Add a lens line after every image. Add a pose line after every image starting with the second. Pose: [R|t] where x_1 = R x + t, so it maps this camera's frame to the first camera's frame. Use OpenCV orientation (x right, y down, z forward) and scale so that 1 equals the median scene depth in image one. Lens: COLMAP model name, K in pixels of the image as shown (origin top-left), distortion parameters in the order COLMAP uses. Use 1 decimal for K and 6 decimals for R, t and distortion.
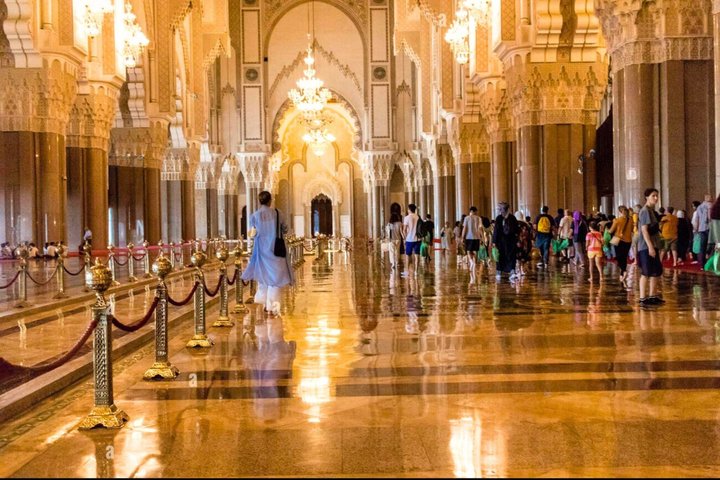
lens RADIAL K [[807.9, 0, 360.0], [0, 807.9, 240.0], [0, 0, 1]] dist [0.015714, 0.008778]
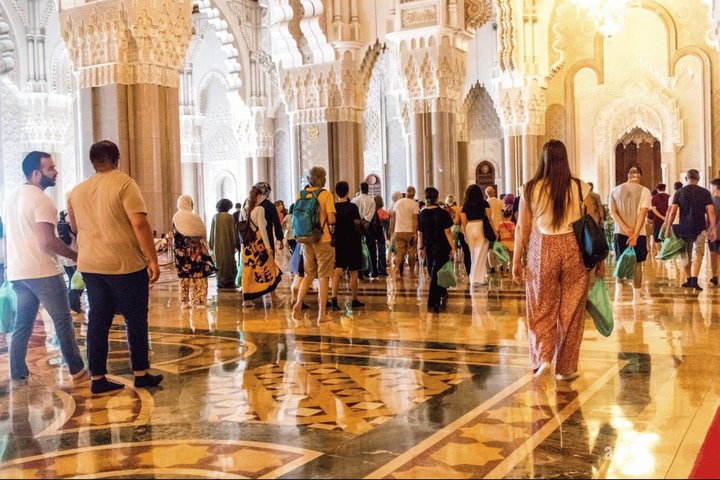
lens RADIAL K [[807.9, 0, 360.0], [0, 807.9, 240.0], [0, 0, 1]] dist [0.015714, 0.008778]
pose [[0.866685, 0.005531, -0.498826, 0.055950], [0.009346, 0.999583, 0.027320, -0.008778], [0.498769, -0.028340, 0.866272, 0.617433]]
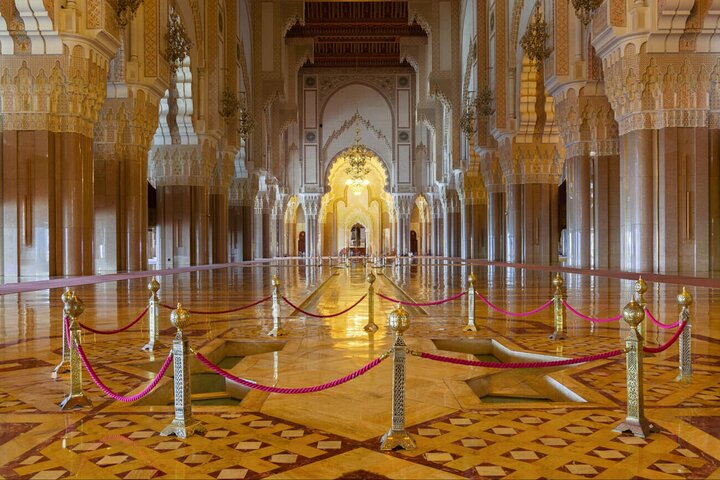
lens RADIAL K [[646.0, 0, 357.4], [0, 646.0, 252.1], [0, 0, 1]] dist [-0.011404, -0.003783]
pose [[0.999563, 0.012077, -0.026984, -0.022343], [-0.012294, 0.999893, -0.007888, -0.000416], [0.026885, 0.008216, 0.999605, -0.095868]]
